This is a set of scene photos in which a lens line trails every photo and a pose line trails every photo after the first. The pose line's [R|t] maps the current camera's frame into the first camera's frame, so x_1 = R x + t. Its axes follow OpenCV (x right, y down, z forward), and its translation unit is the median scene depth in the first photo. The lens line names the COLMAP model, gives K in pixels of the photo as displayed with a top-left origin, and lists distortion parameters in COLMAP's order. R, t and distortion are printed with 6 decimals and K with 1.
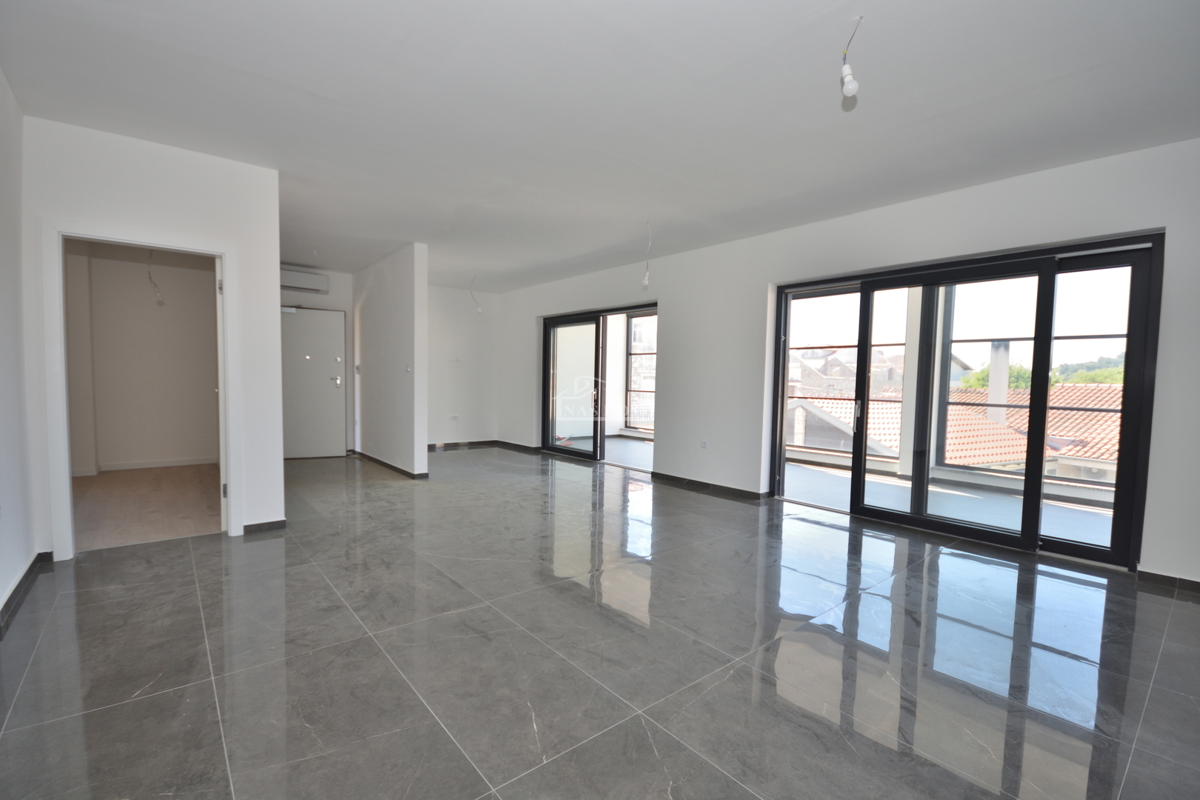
lens RADIAL K [[528.3, 0, 602.8], [0, 528.3, 408.4], [0, 0, 1]] dist [-0.002609, -0.000504]
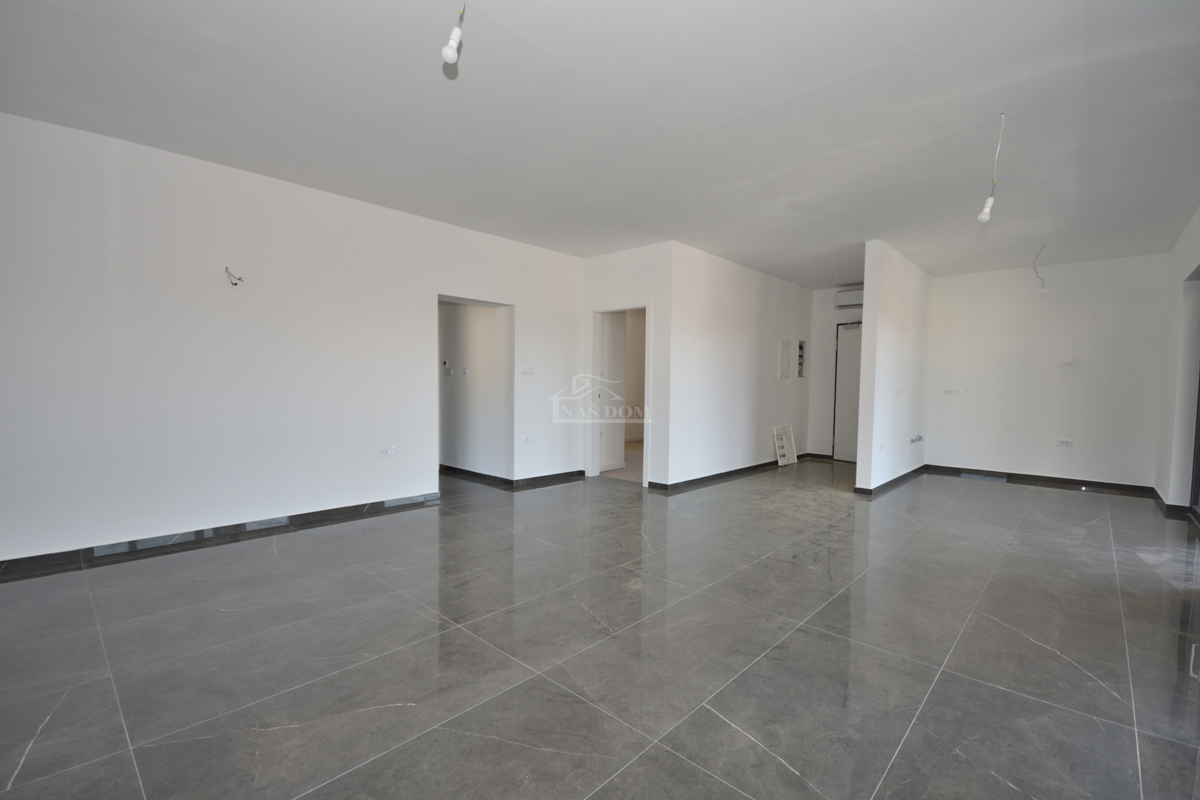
lens RADIAL K [[528.3, 0, 602.8], [0, 528.3, 408.4], [0, 0, 1]] dist [-0.002609, -0.000504]
pose [[0.128040, 0.031942, -0.991254, 0.813331], [-0.062790, 0.997737, 0.024040, -0.016668], [0.989779, 0.059163, 0.129756, 0.662916]]
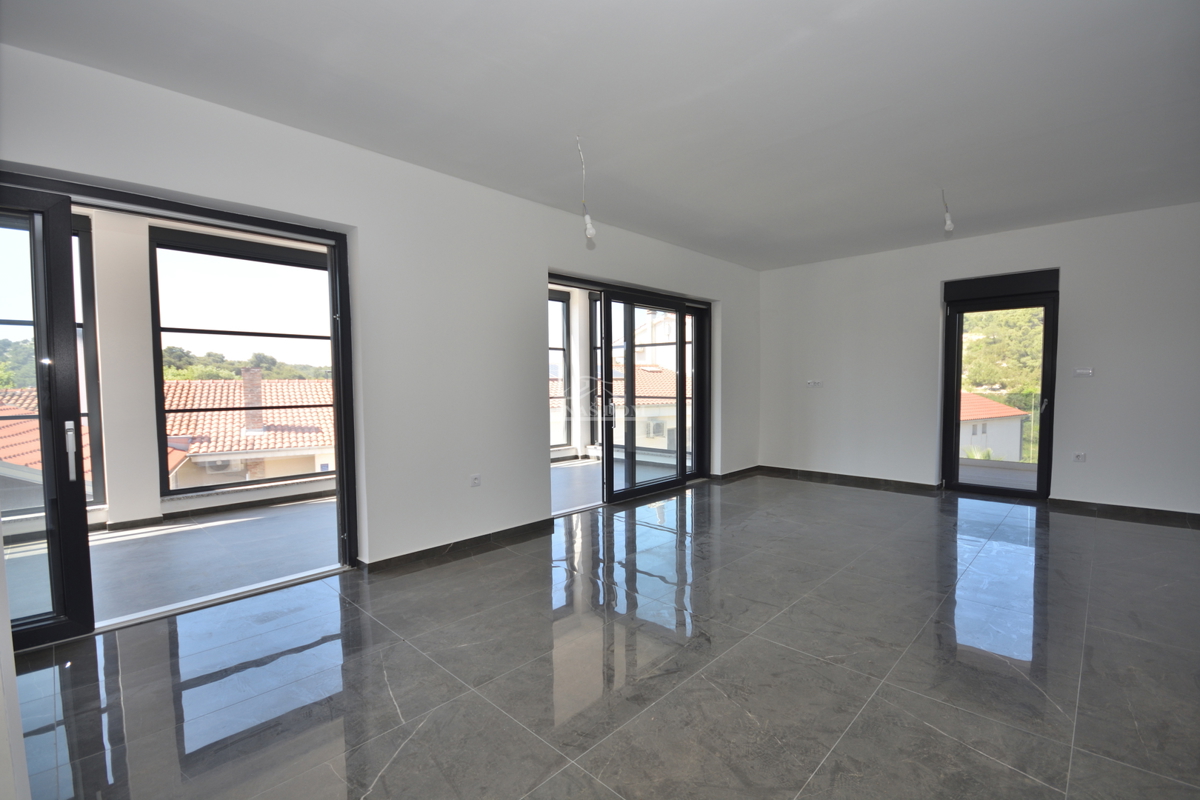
lens RADIAL K [[528.3, 0, 602.8], [0, 528.3, 408.4], [0, 0, 1]] dist [-0.002609, -0.000504]
pose [[-0.112469, -0.070664, 0.991139, -0.739024], [0.057783, 0.995315, 0.077518, -0.100673], [-0.991974, 0.065989, -0.107859, 1.389784]]
